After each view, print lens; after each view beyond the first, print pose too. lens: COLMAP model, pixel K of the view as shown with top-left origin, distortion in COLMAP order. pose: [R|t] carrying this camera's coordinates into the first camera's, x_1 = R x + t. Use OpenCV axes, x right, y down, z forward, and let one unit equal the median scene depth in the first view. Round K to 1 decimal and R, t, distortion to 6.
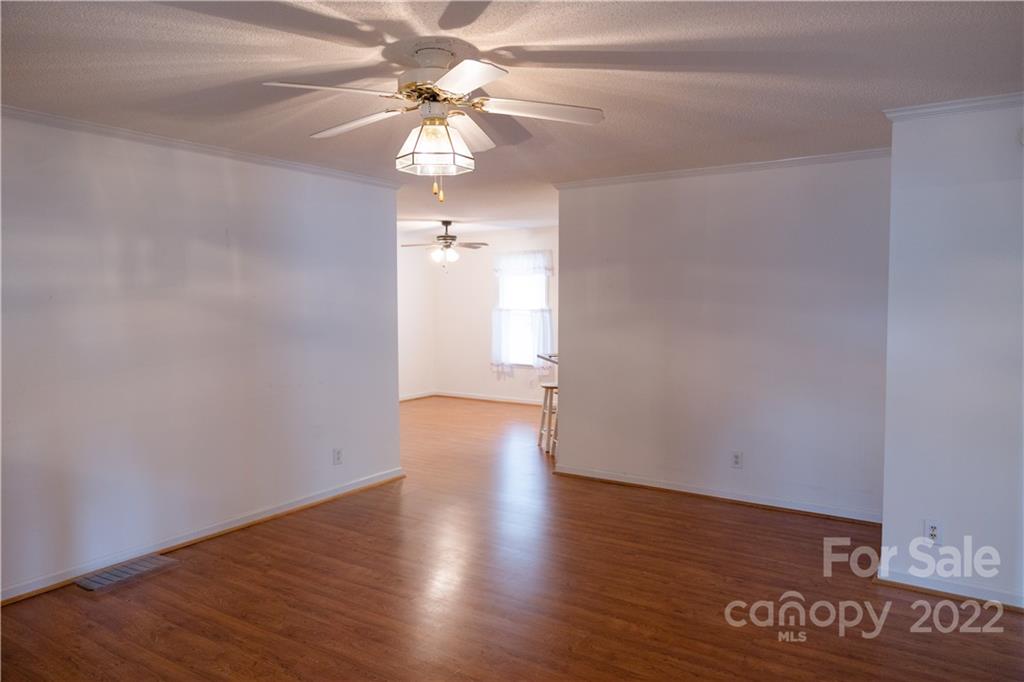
lens RADIAL K [[681.8, 0, 511.9], [0, 681.8, 340.1], [0, 0, 1]] dist [-0.010739, 0.008988]
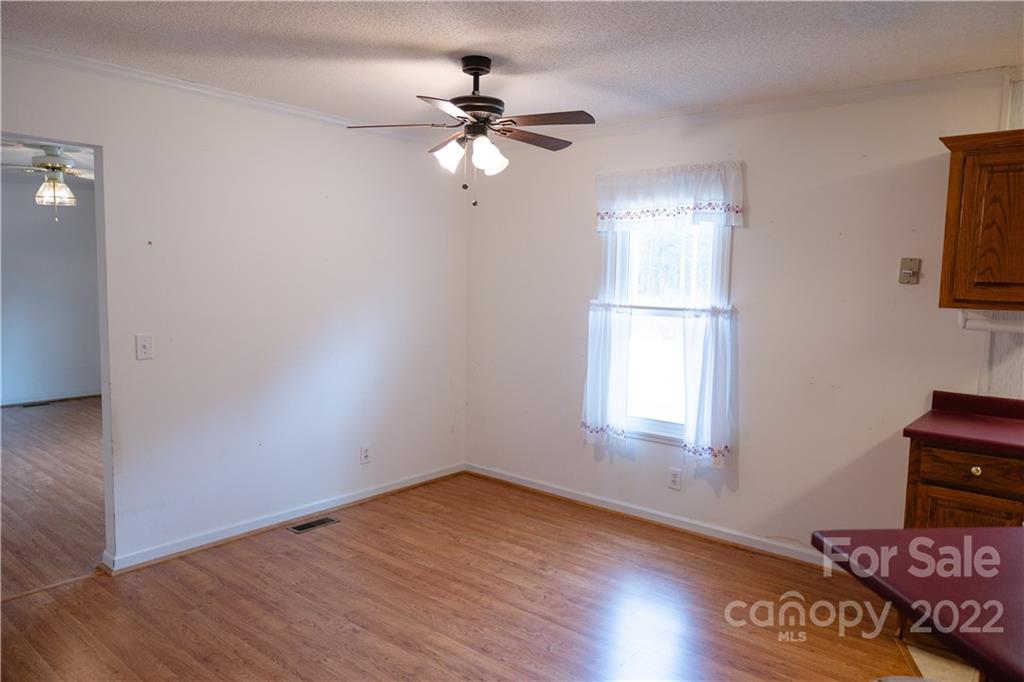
lens RADIAL K [[681.8, 0, 512.6], [0, 681.8, 342.8], [0, 0, 1]] dist [-0.010739, 0.008988]
pose [[0.989088, 0.046789, -0.139698, -0.016488], [-0.045466, 0.998886, 0.012649, -0.024416], [0.140134, -0.006160, 0.990113, 0.580160]]
